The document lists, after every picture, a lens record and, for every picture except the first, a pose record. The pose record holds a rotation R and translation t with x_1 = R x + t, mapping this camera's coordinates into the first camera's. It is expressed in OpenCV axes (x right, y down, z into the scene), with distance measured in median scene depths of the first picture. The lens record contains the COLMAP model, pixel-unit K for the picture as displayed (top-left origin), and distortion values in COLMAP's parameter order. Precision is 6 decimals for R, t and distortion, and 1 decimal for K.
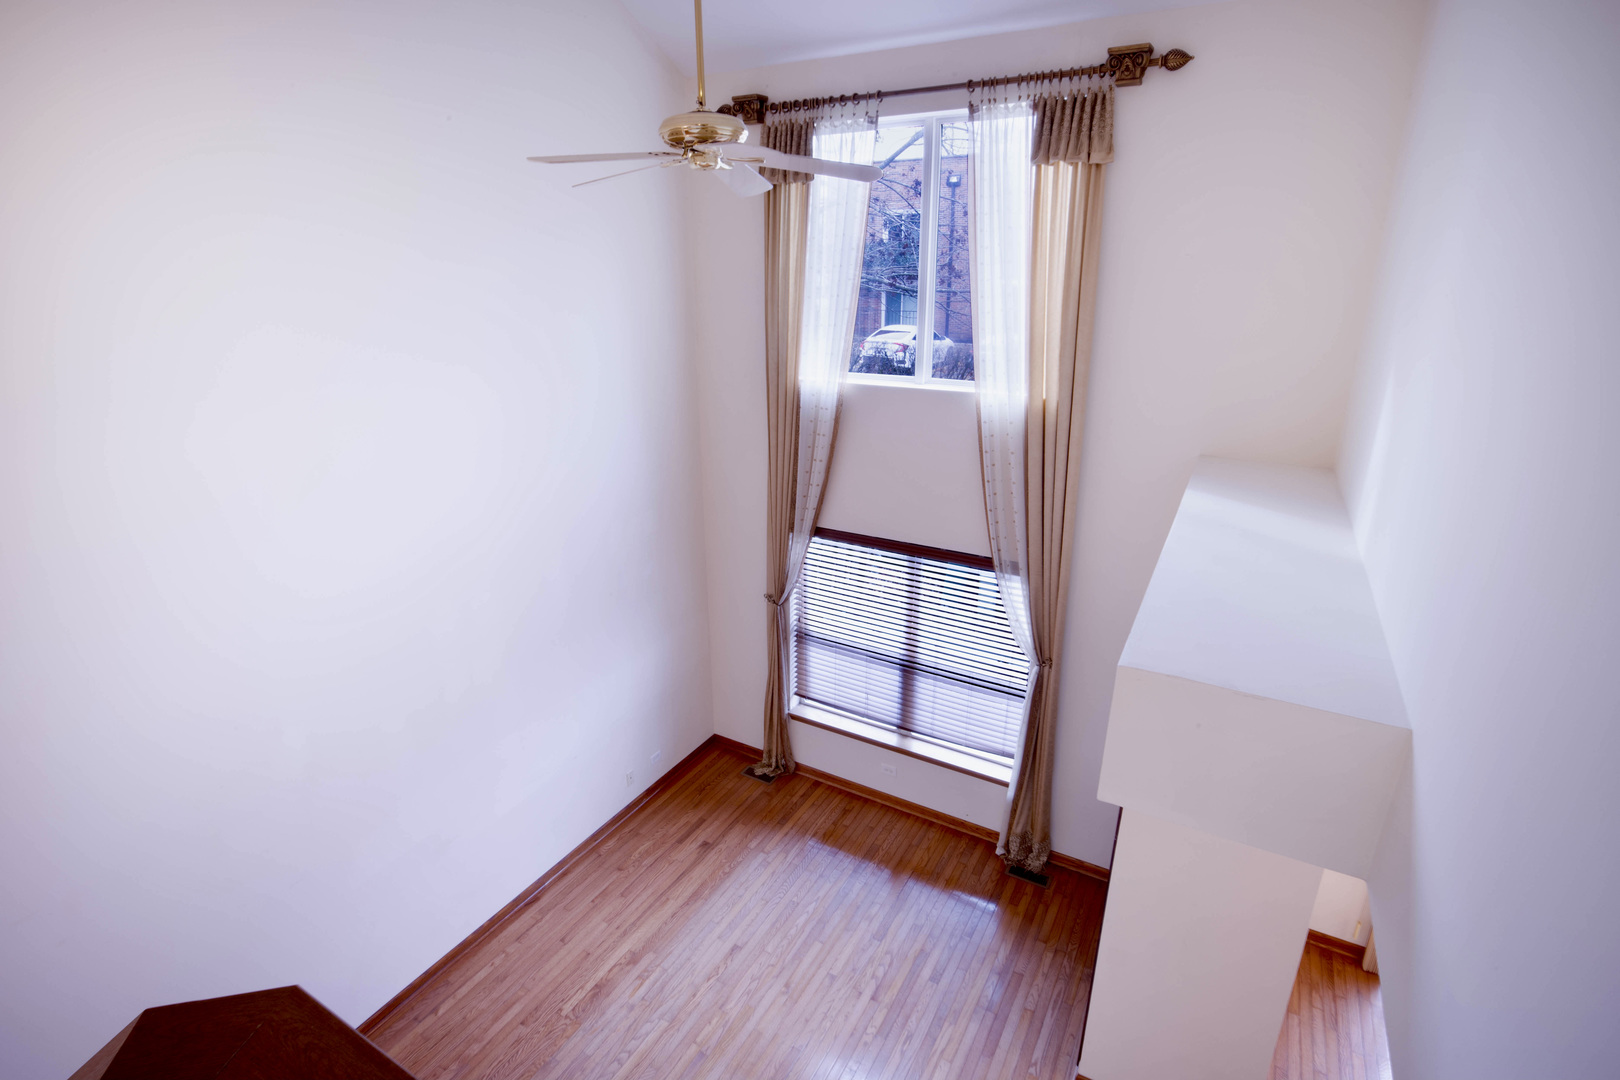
lens RADIAL K [[766.0, 0, 810.8], [0, 766.0, 541.3], [0, 0, 1]] dist [-0.027981, 0.000503]
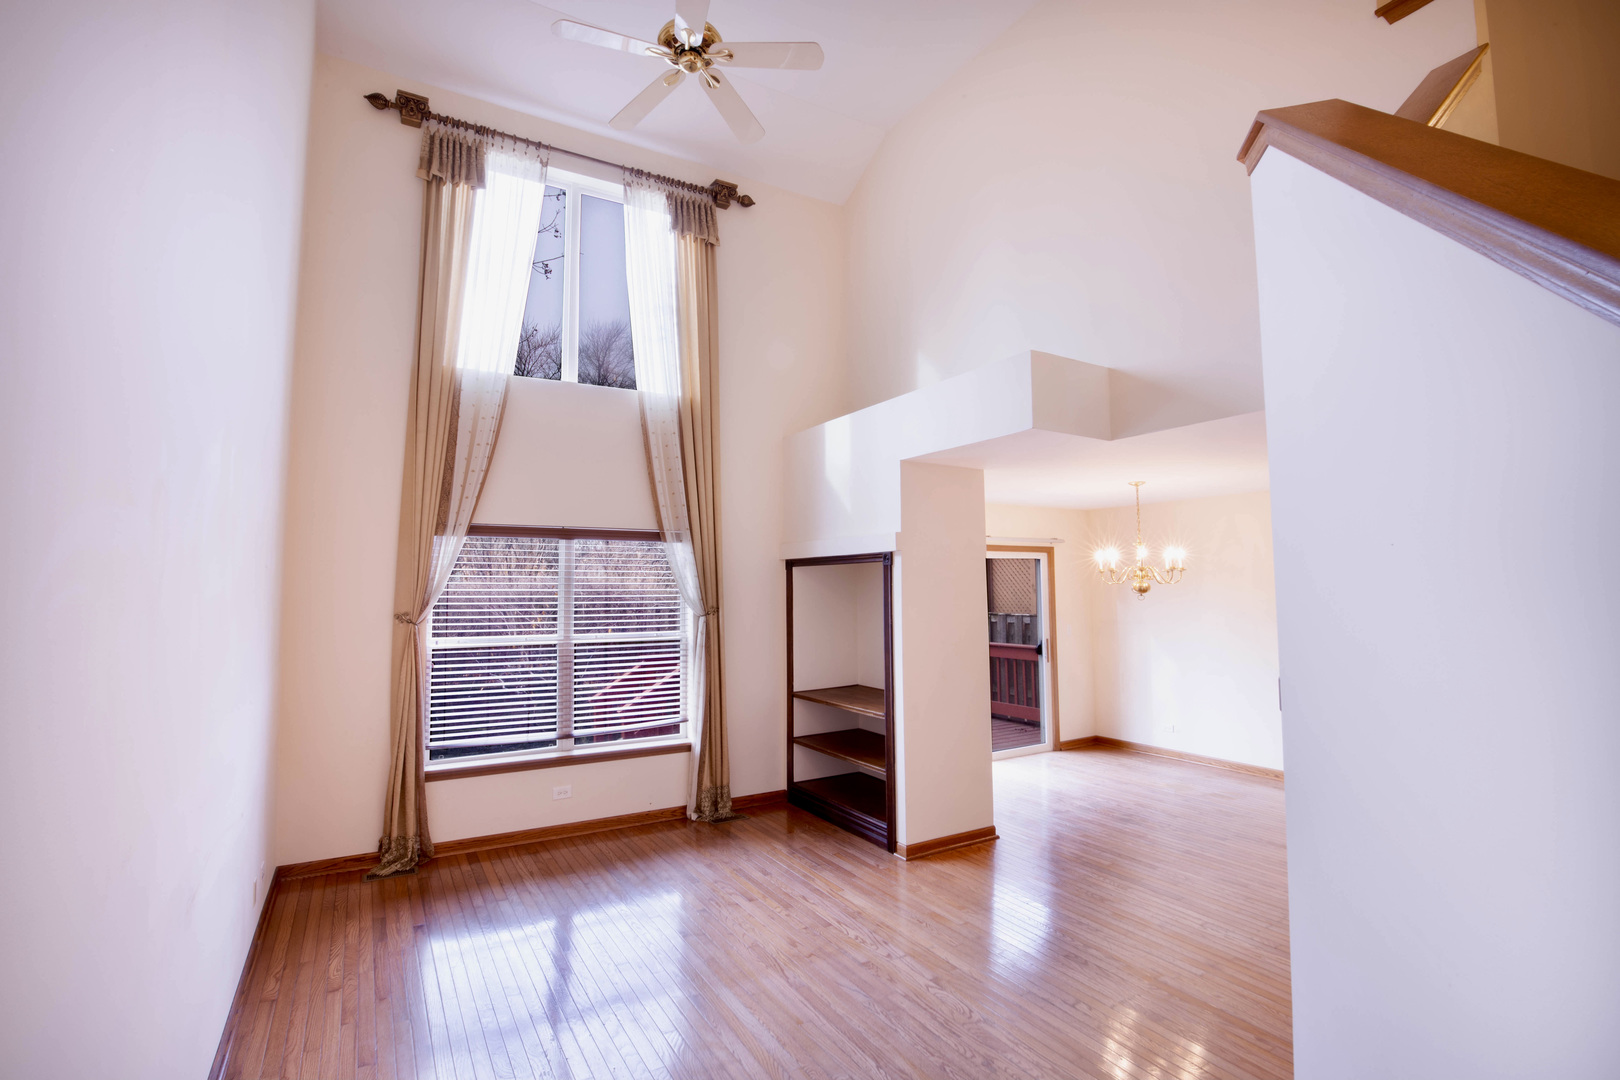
lens RADIAL K [[766.0, 0, 802.1], [0, 766.0, 534.5], [0, 0, 1]] dist [-0.027981, 0.000503]
pose [[0.498456, 0.060782, 0.864781, -0.712742], [0.285080, 0.930568, -0.229725, 0.389199], [-0.818701, 0.361039, 0.446519, 0.325292]]
